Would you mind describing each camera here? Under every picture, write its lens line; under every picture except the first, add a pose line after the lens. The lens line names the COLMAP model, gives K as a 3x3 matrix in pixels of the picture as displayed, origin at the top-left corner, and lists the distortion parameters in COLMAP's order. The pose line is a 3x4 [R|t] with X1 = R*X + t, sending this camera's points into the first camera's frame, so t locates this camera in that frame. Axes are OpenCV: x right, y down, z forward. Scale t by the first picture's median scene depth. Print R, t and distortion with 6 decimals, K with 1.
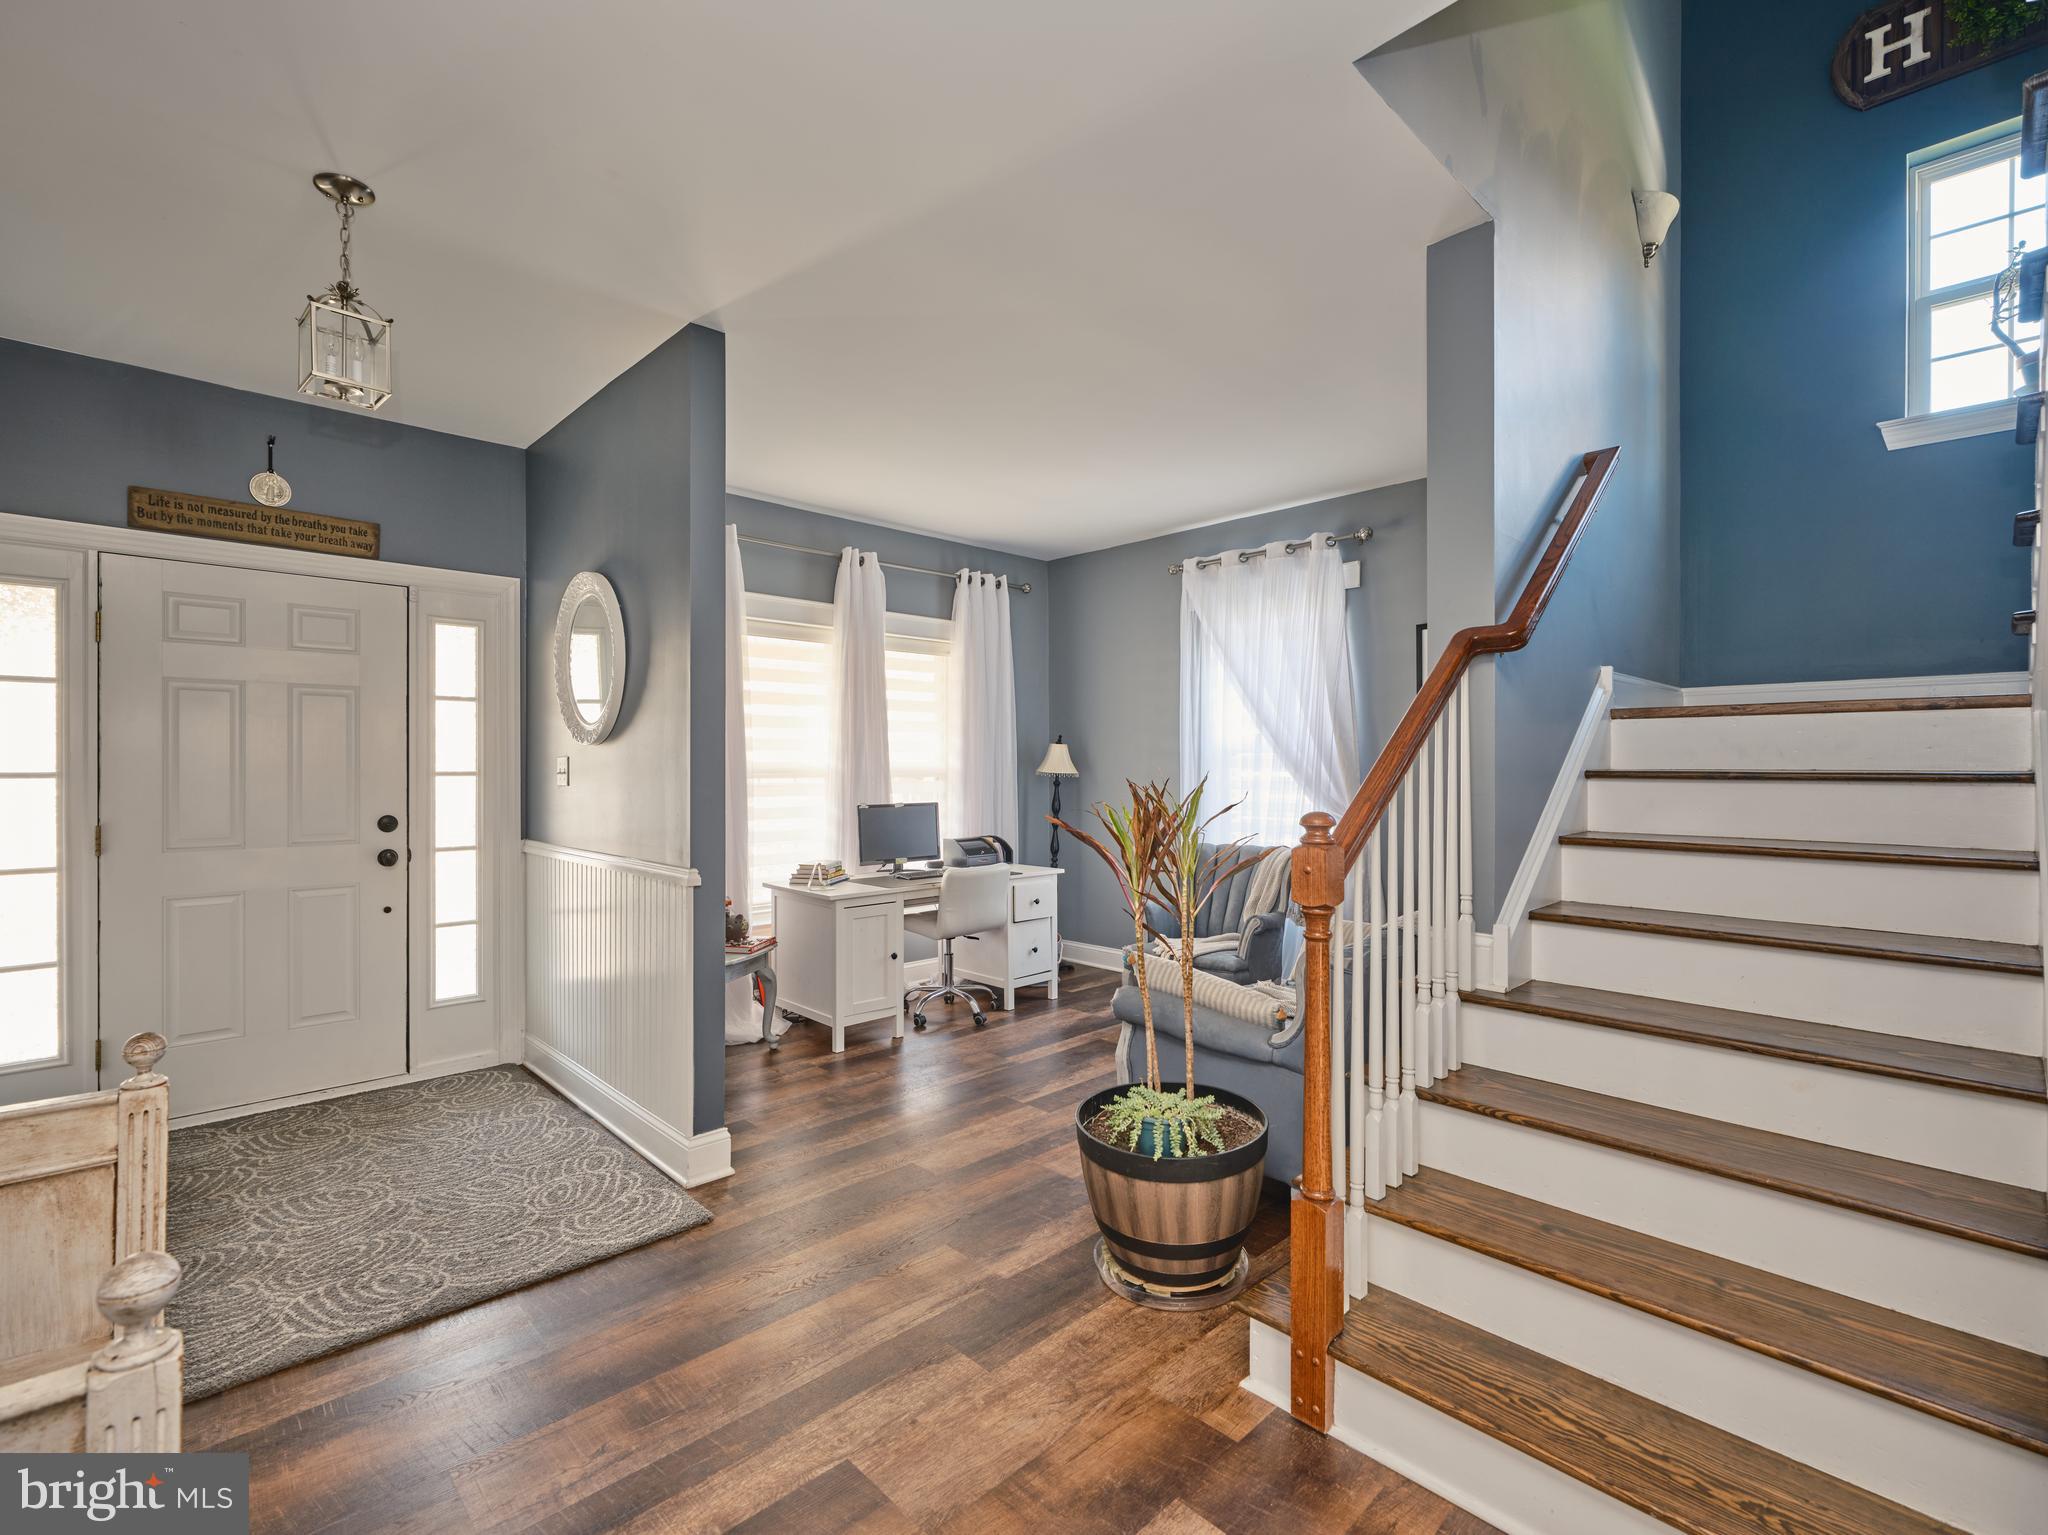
lens RADIAL K [[940.6, 0, 1024.9], [0, 940.6, 762.7], [0, 0, 1]] dist [-0.000615, 0.000414]
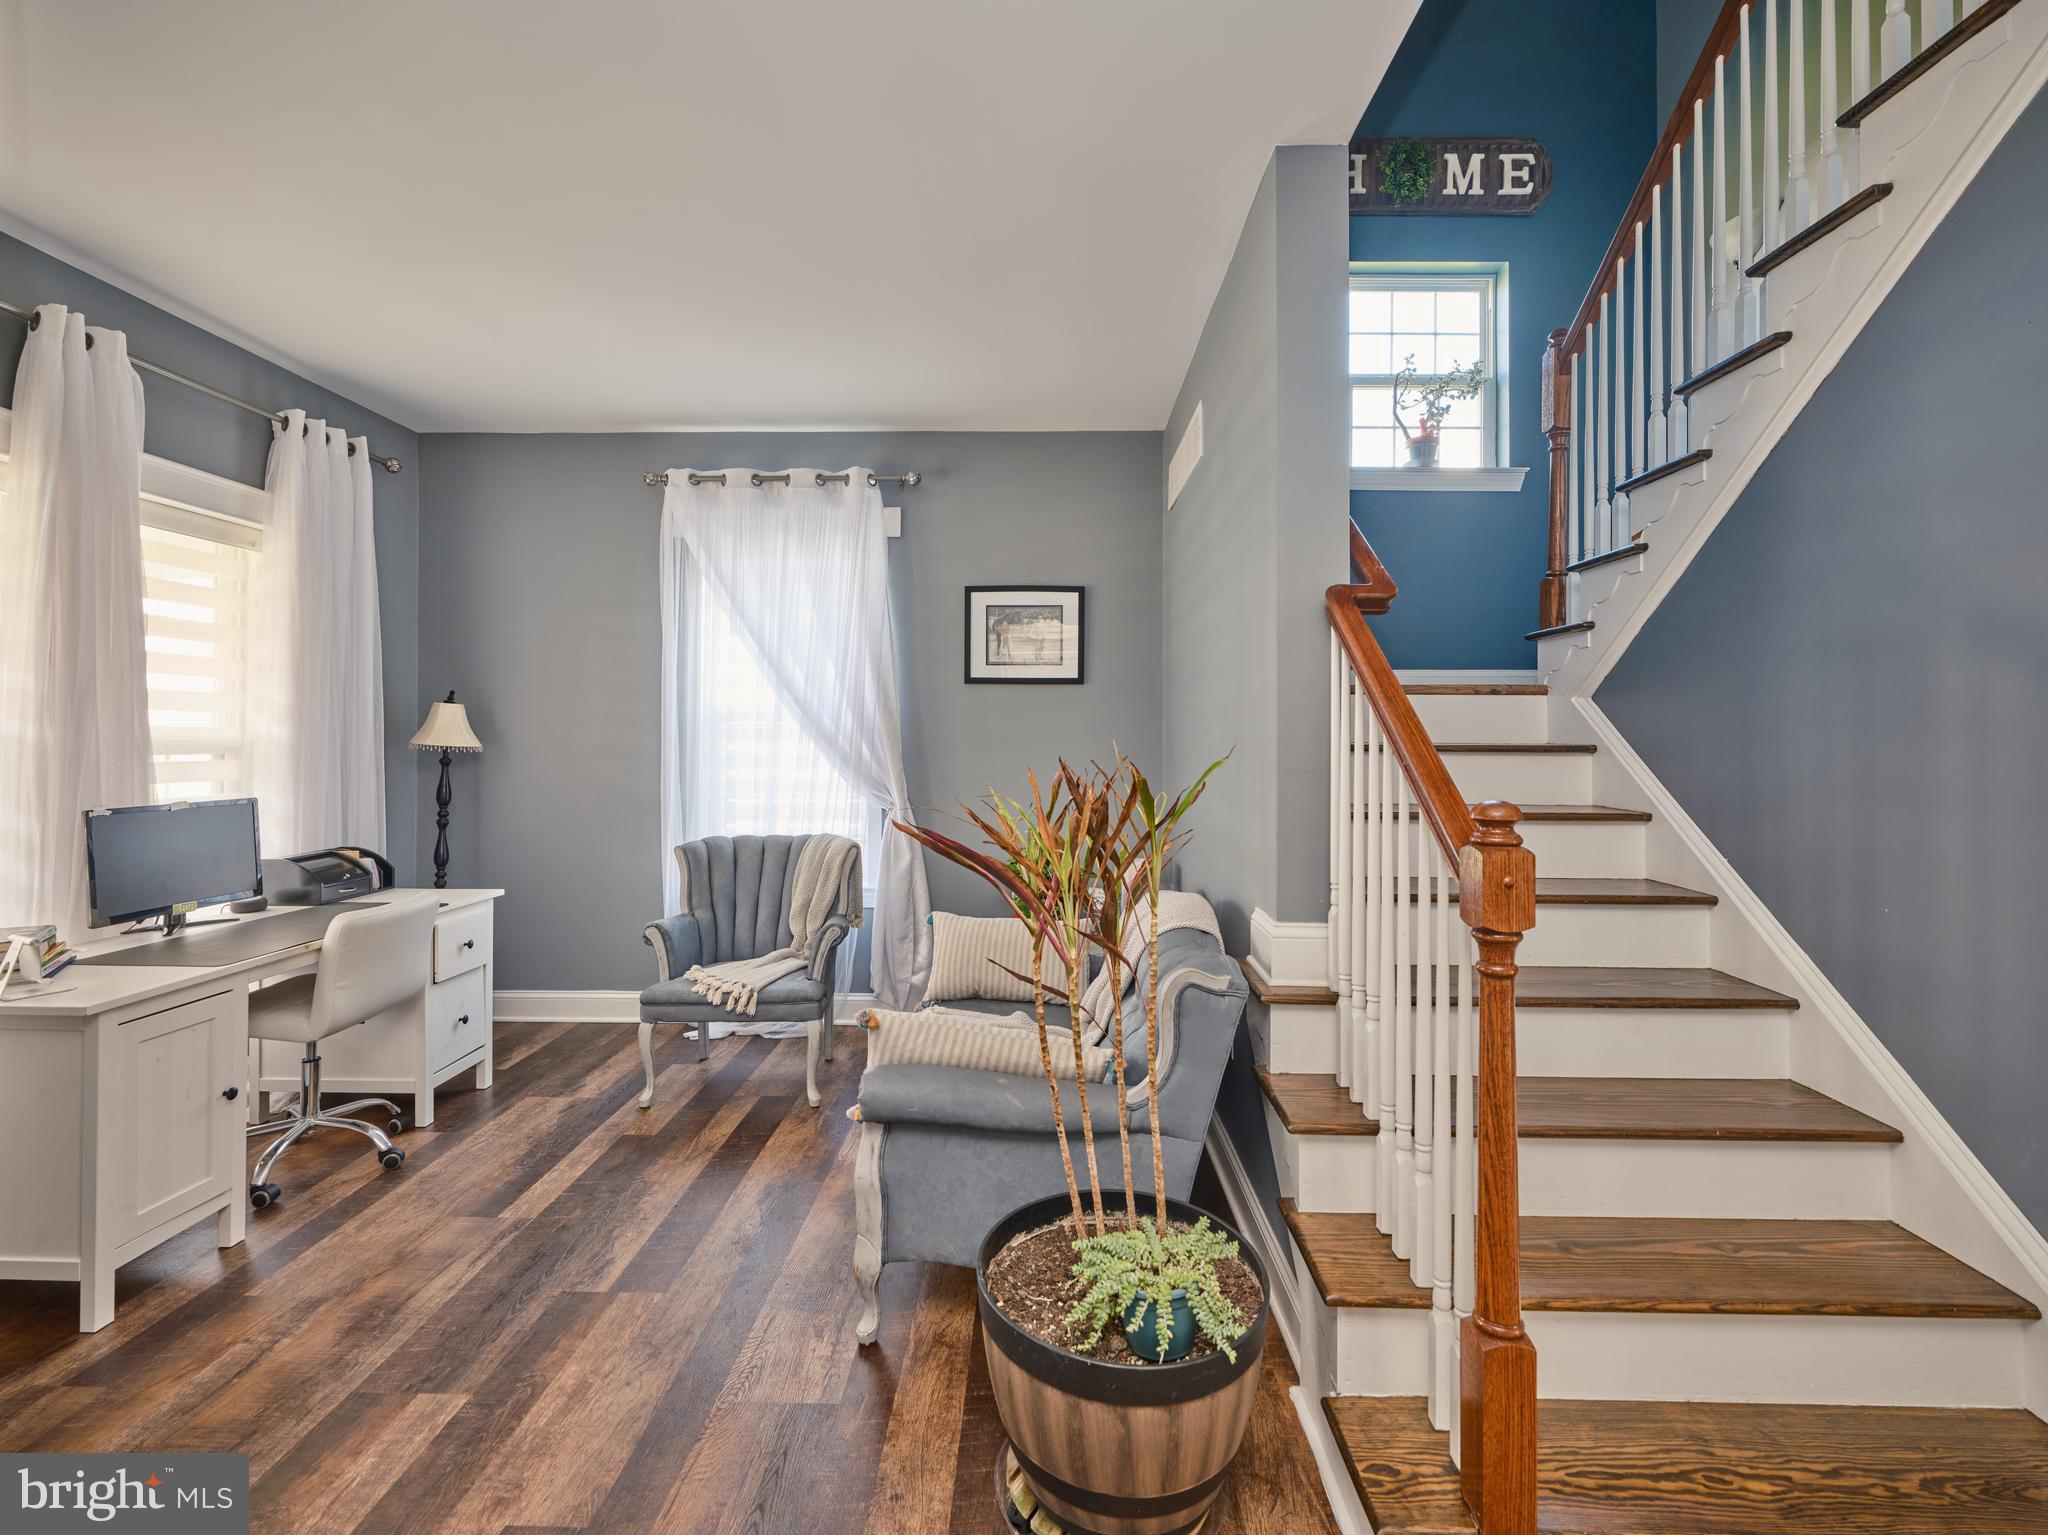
lens RADIAL K [[926.6, 0, 1023.9], [0, 926.6, 726.6], [0, 0, 1]] dist [-0.004327, 0.001366]
pose [[0.706881, 0.011724, 0.707235, -0.168240], [-0.006391, 0.999928, -0.010188, 0.001187], [-0.707303, 0.002682, 0.706905, 0.274210]]
